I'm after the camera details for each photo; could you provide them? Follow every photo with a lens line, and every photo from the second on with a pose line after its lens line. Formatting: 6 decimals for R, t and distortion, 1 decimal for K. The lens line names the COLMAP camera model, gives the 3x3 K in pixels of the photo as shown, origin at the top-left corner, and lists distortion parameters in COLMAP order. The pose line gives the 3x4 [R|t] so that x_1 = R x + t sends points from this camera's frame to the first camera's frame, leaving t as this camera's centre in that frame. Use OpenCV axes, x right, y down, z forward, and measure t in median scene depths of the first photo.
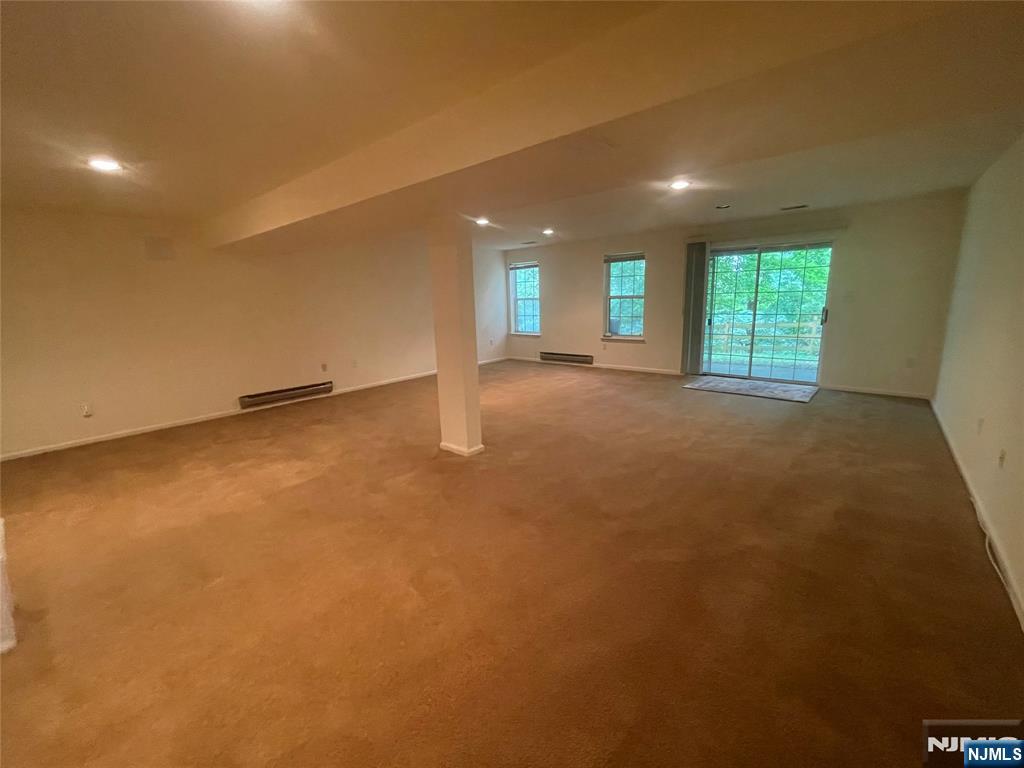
lens RADIAL K [[417.0, 0, 515.3], [0, 417.0, 380.3], [0, 0, 1]] dist [-0.007078, 0.000304]
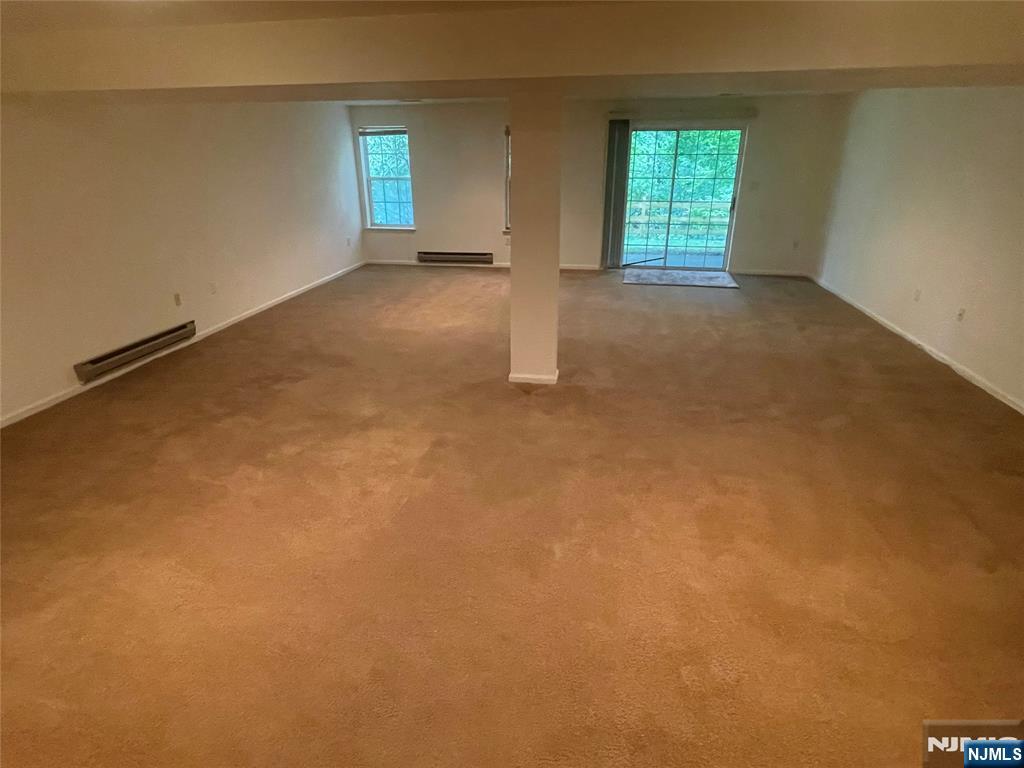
lens RADIAL K [[537.8, 0, 507.9], [0, 537.8, 386.6], [0, 0, 1]] dist [-0.012790, -0.001843]
pose [[0.865131, -0.175789, 0.469731, -0.419660], [0.079988, 0.972936, 0.216788, -0.037643], [-0.495127, -0.149977, 0.855778, 0.043237]]
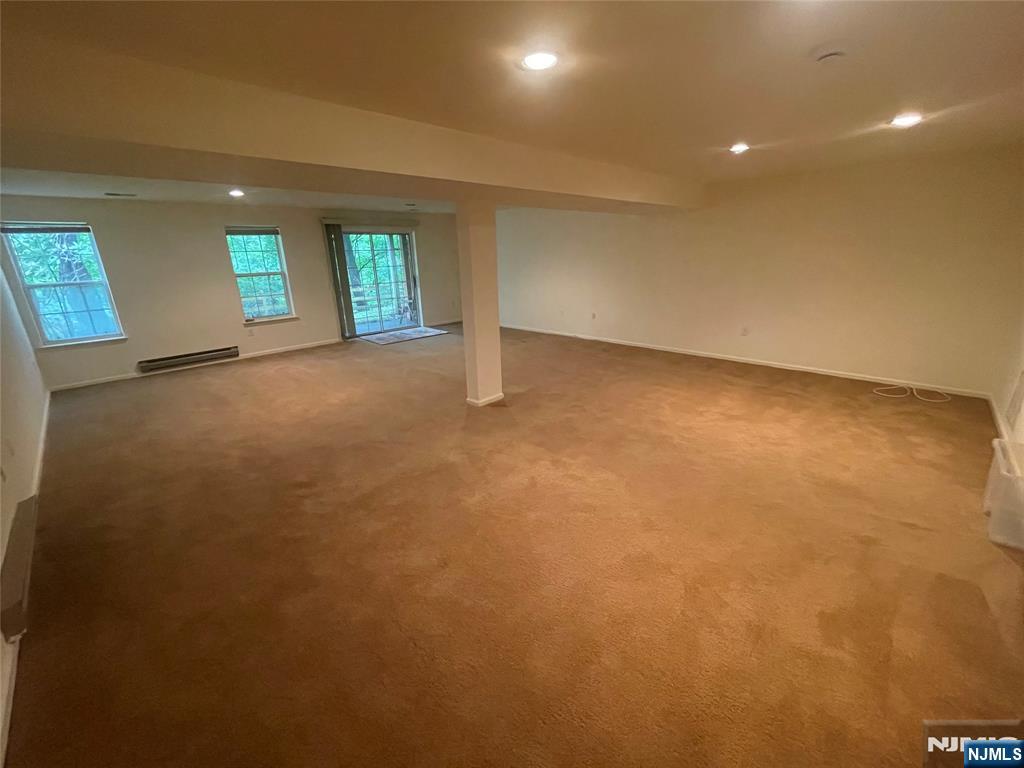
lens RADIAL K [[417.0, 0, 513.5], [0, 417.0, 384.6], [0, 0, 1]] dist [-0.007078, 0.000304]
pose [[0.076094, -0.279643, 0.957084, -0.747797], [0.220162, 0.940888, 0.257407, -0.099210], [-0.972491, 0.191126, 0.133163, 0.451498]]
